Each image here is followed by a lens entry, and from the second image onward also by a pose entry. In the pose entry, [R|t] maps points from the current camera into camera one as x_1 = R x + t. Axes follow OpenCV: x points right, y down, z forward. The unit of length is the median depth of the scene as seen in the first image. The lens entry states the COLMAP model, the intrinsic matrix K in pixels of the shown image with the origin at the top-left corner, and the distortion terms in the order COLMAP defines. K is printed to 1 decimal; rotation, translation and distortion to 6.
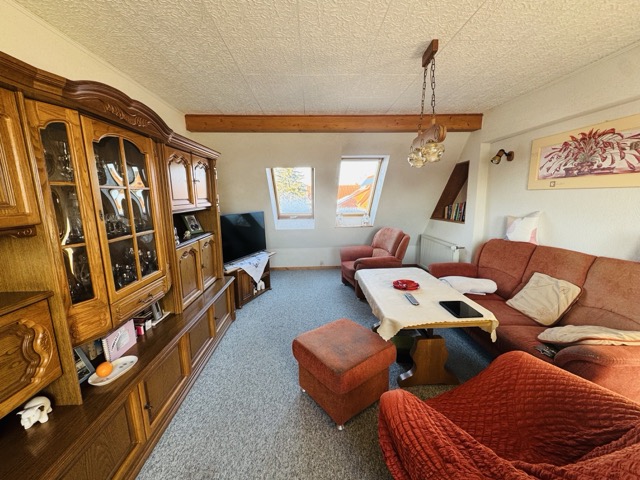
lens RADIAL K [[255.1, 0, 320.0], [0, 255.1, 240.0], [0, 0, 1]] dist [-0.000150, 0.000388]
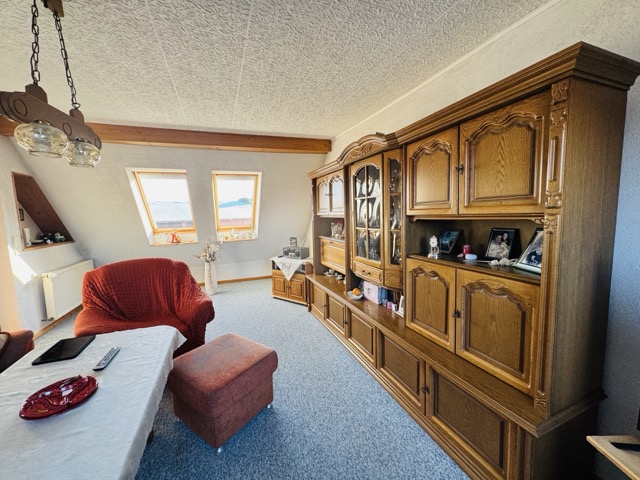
lens RADIAL K [[255.1, 0, 320.0], [0, 255.1, 240.0], [0, 0, 1]] dist [-0.000150, 0.000388]
pose [[-0.941662, 0.082680, -0.326245, 0.012716], [-0.007453, 0.963994, 0.265818, -0.195895], [0.336476, 0.252743, -0.907141, 1.271513]]
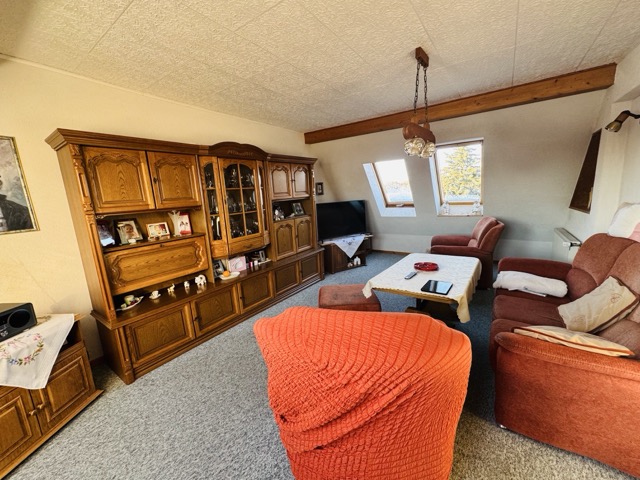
lens RADIAL K [[255.1, 0, 320.0], [0, 255.1, 240.0], [0, 0, 1]] dist [-0.000150, 0.000388]
pose [[0.794275, 0.084376, -0.601671, 0.520786], [-0.060262, 0.996367, 0.060173, 0.021165], [0.604562, -0.011536, 0.796474, -0.116922]]
